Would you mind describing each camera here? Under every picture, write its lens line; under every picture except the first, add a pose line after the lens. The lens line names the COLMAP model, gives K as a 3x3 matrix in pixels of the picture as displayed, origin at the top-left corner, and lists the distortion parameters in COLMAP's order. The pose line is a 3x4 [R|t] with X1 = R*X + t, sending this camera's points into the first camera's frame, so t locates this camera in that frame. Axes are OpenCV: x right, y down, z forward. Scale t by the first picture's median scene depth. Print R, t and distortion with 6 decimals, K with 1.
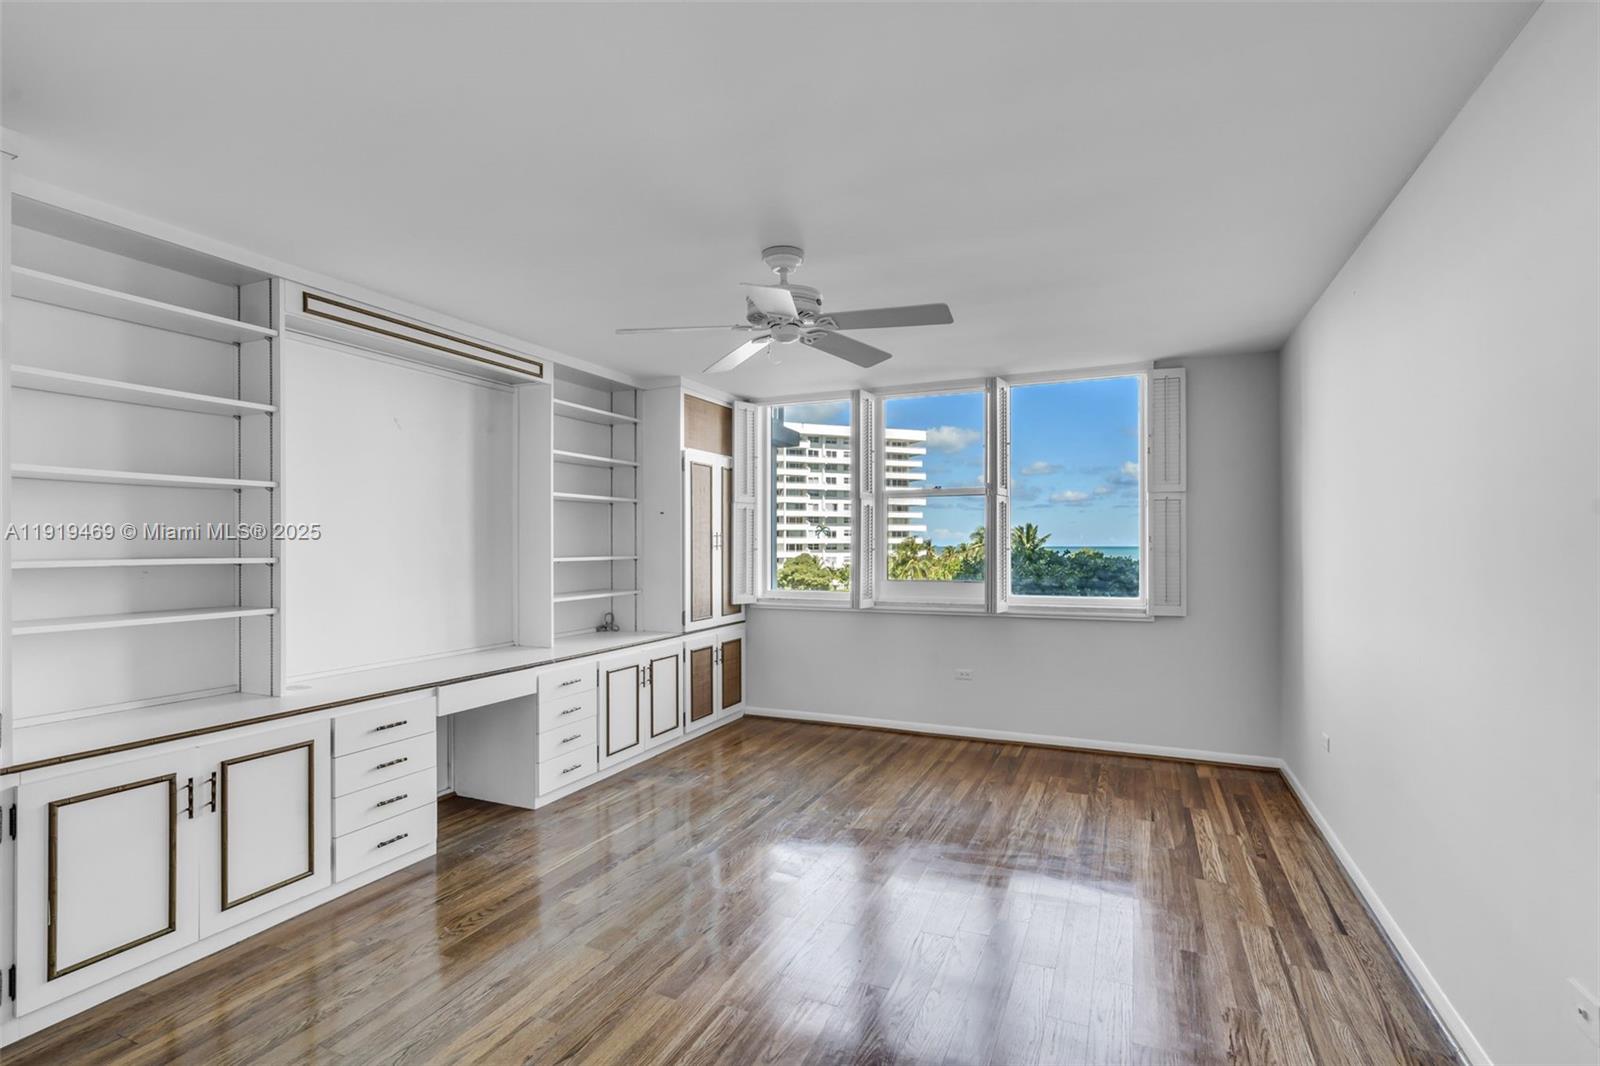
lens RADIAL K [[749.4, 0, 800.4], [0, 749.4, 543.6], [0, 0, 1]] dist [0.000736, 0.000258]
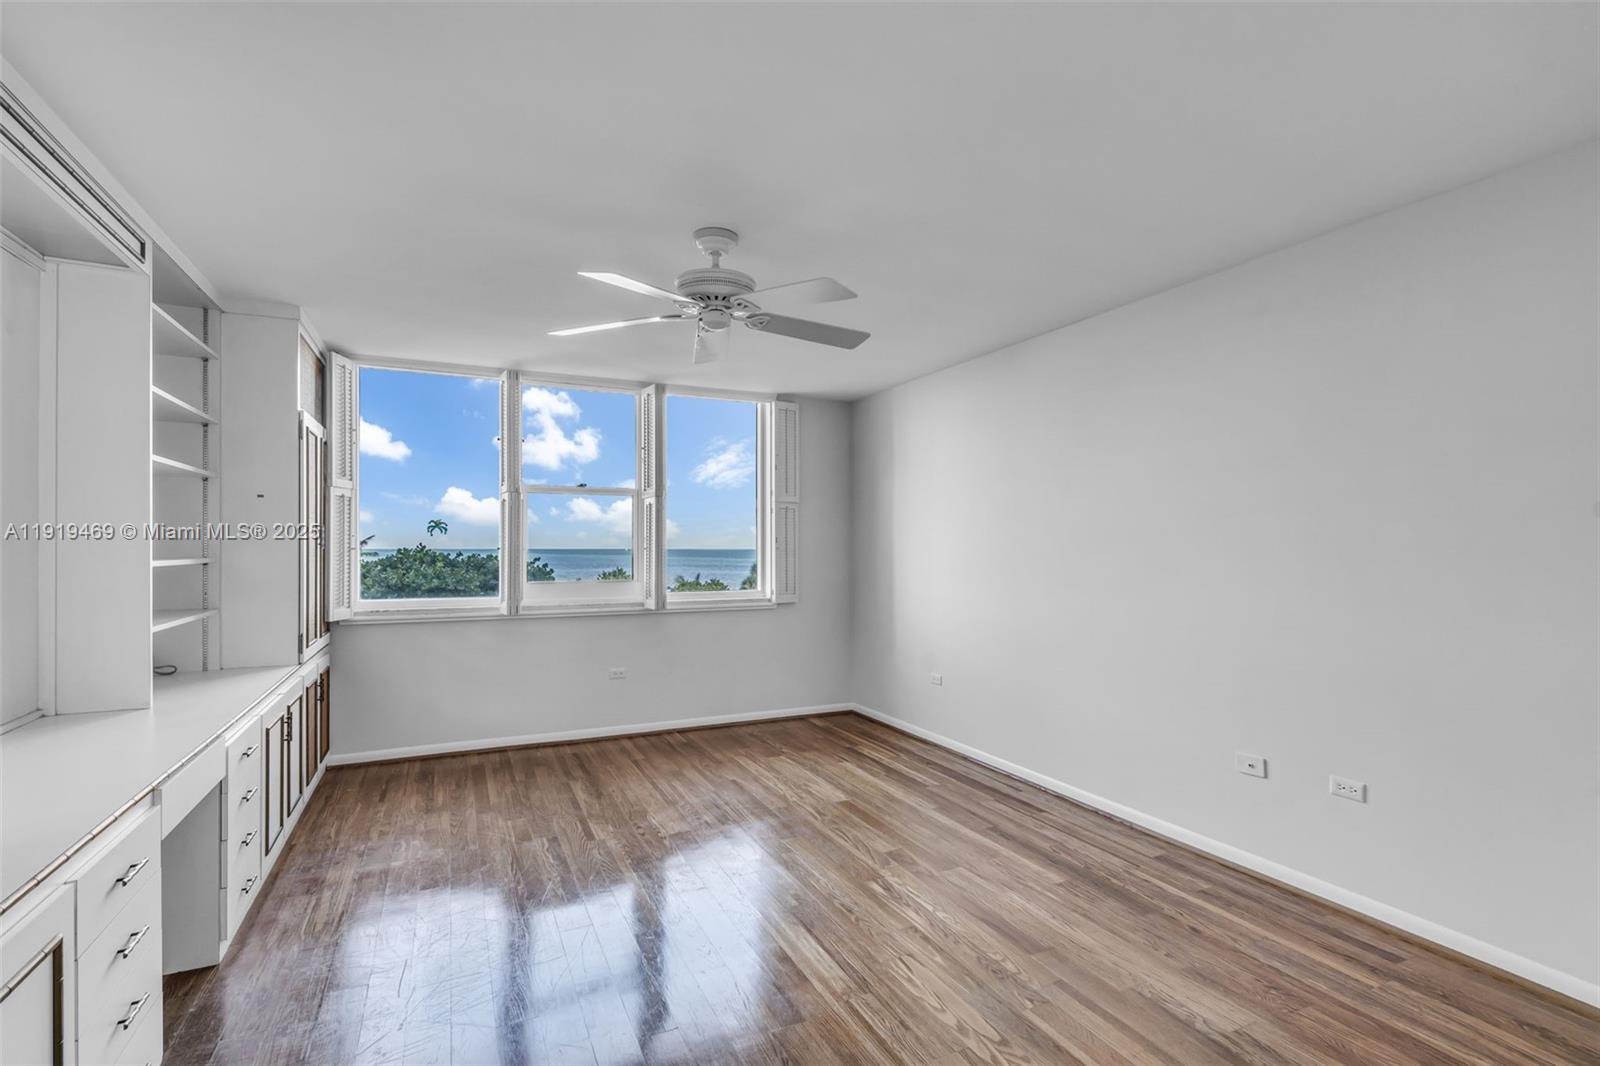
lens RADIAL K [[734.6, 0, 804.0], [0, 734.6, 549.2], [0, 0, 1]] dist [-0.011219, 0.001651]
pose [[0.646957, 0.001072, 0.762526, -0.421697], [-0.003756, 0.999991, 0.001781, 0.006252], [-0.762518, -0.004017, 0.646955, 0.199435]]
